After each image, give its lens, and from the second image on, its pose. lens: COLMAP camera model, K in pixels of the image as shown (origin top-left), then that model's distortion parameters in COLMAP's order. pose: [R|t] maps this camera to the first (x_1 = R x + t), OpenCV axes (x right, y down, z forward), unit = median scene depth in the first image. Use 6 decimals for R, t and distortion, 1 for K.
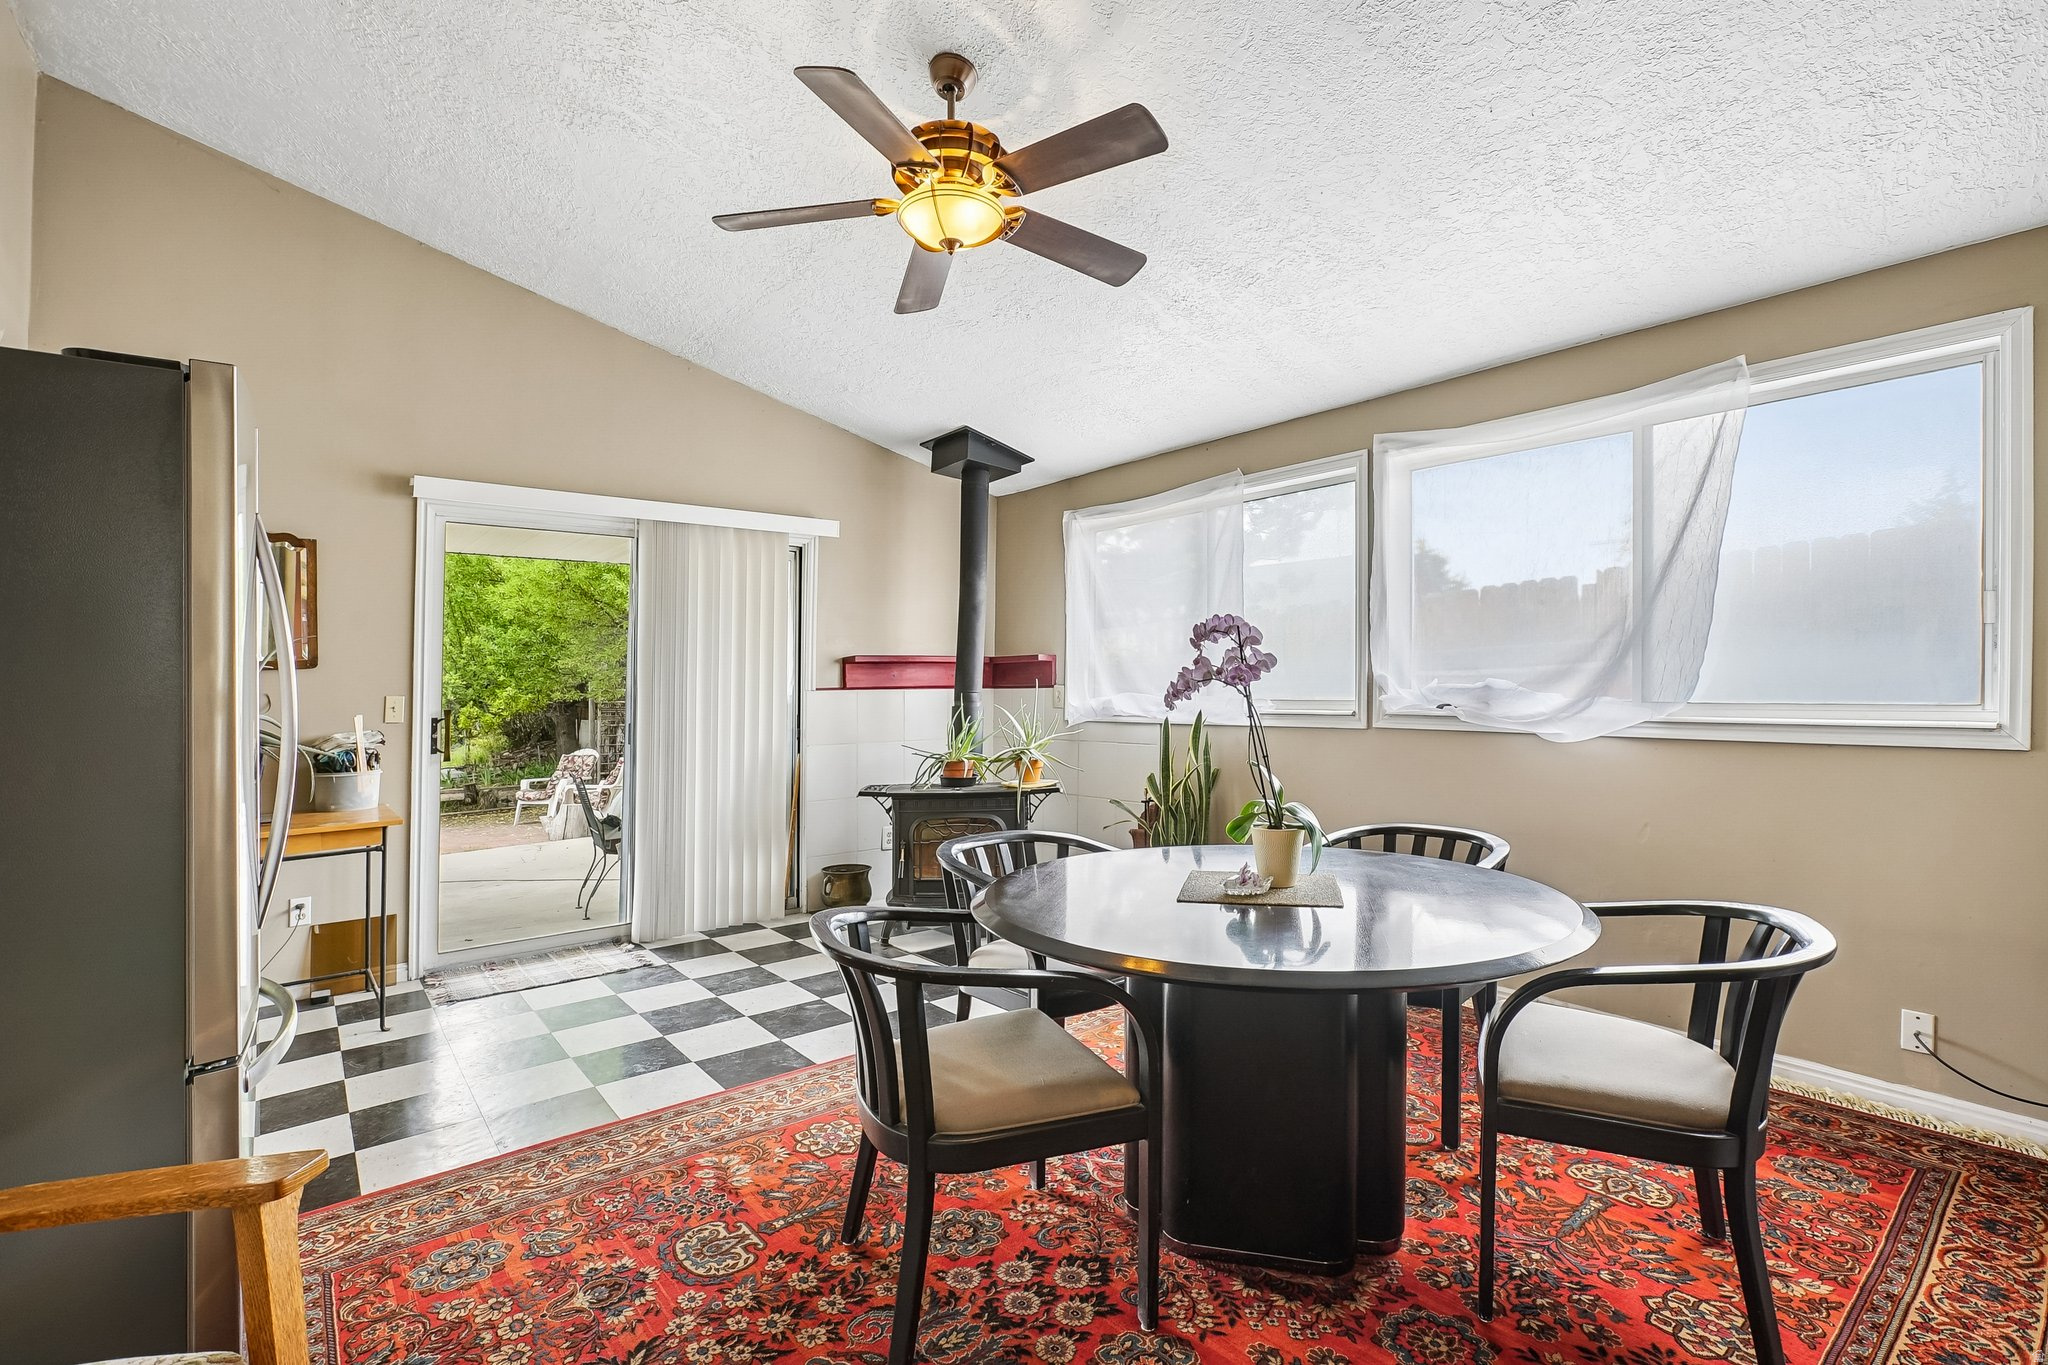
lens RADIAL K [[944.8, 0, 1029.1], [0, 944.8, 691.7], [0, 0, 1]] dist [-0.035868, 0.000268]
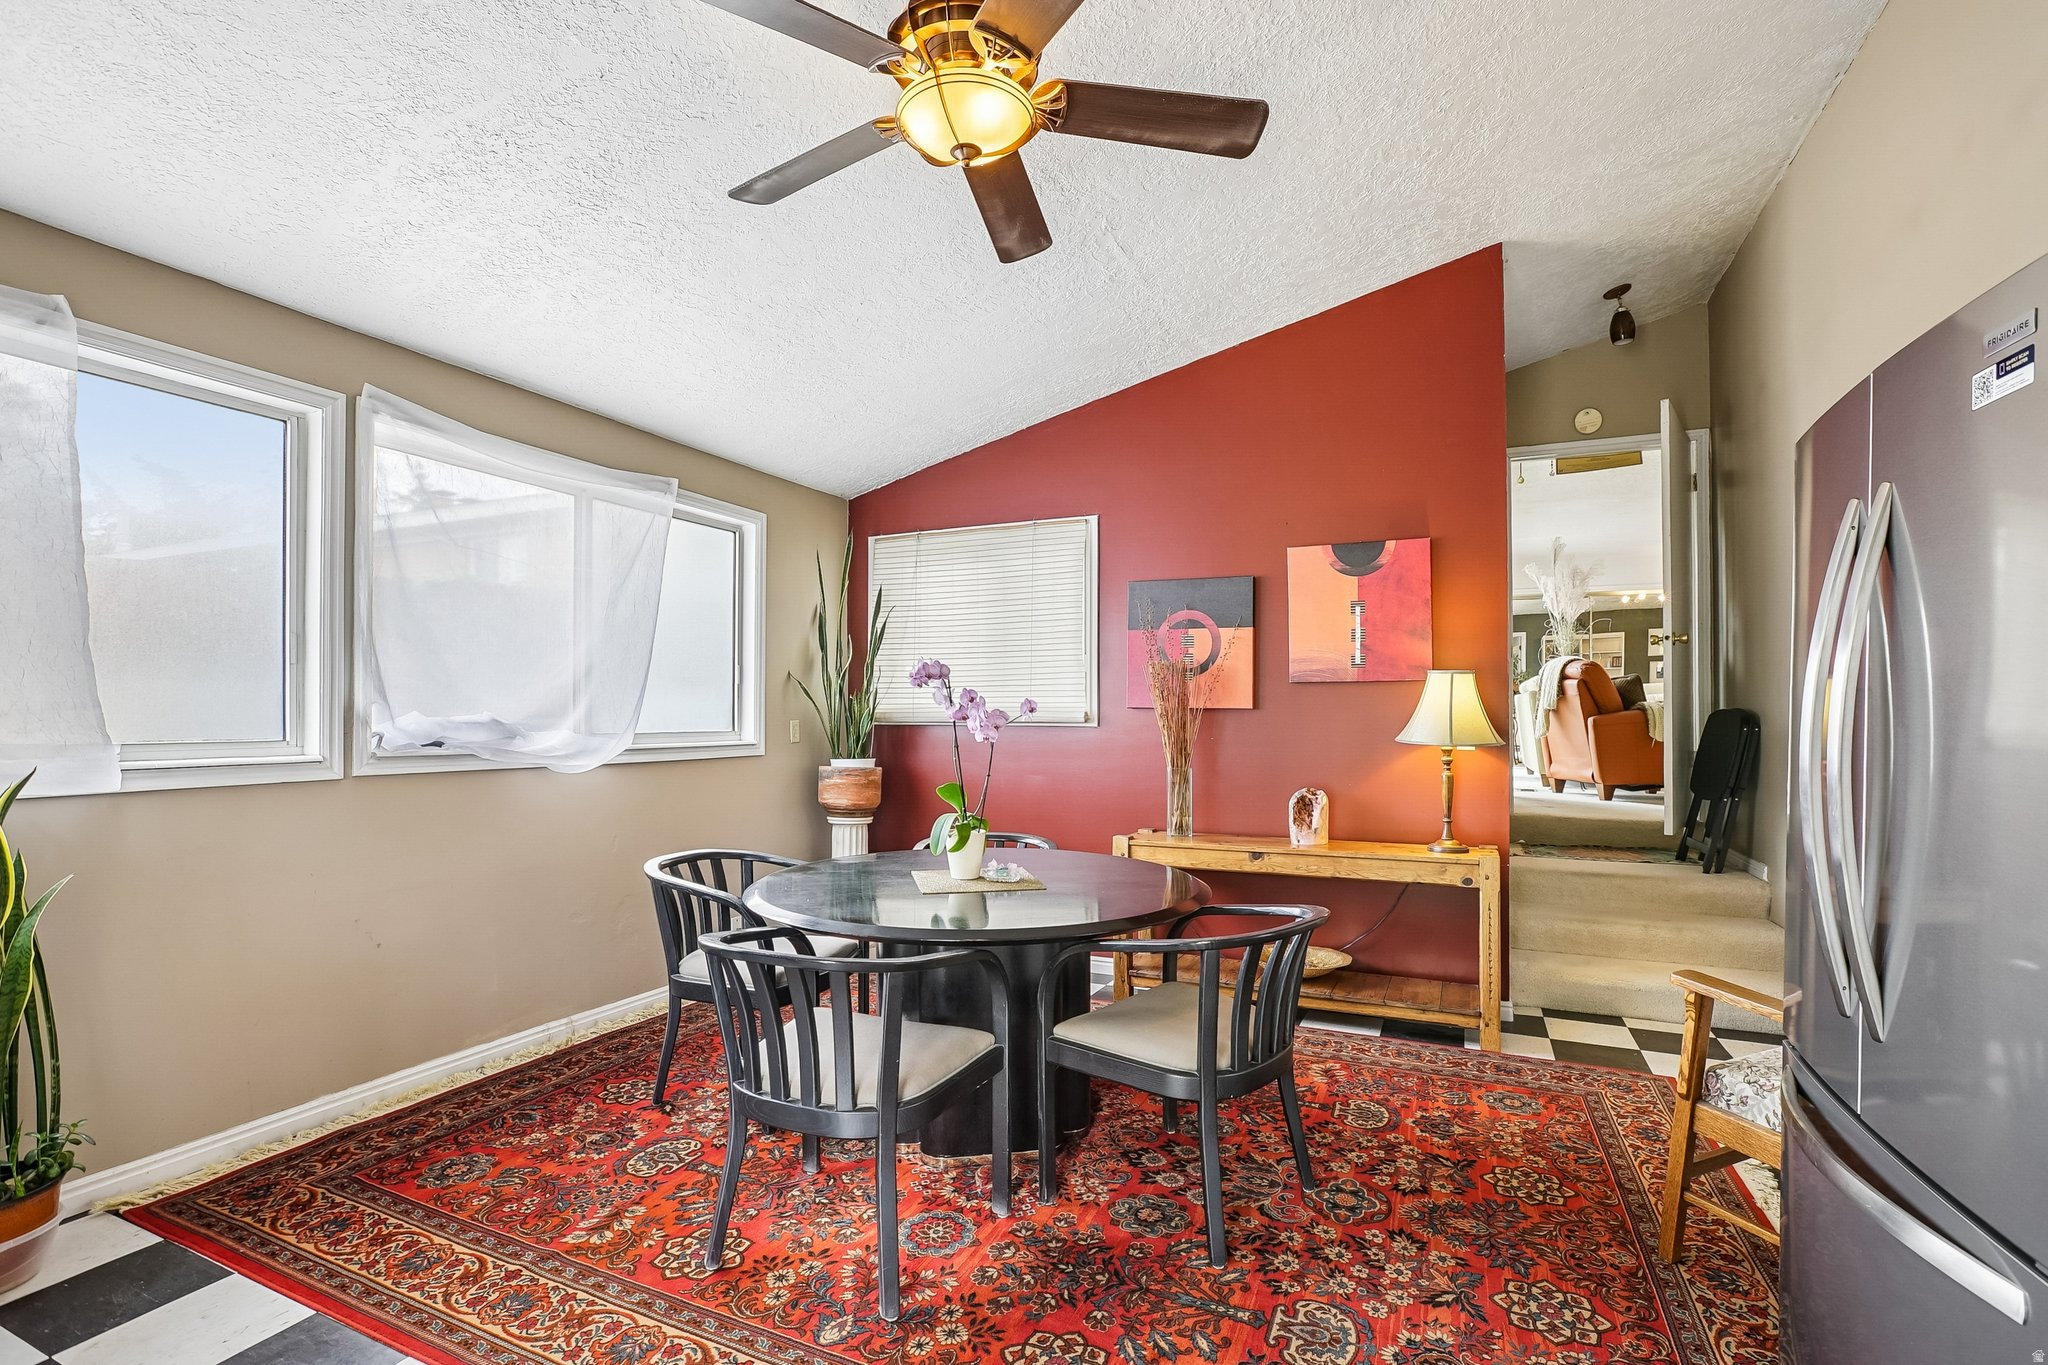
lens RADIAL K [[944.8, 0, 1040.3], [0, 944.8, 718.3], [0, 0, 1]] dist [-0.035868, 0.000268]
pose [[-0.452437, -0.001538, 0.891795, -1.068719], [-0.001866, 0.999998, 0.000778, -0.017310], [-0.891795, -0.001312, -0.452439, 1.716040]]
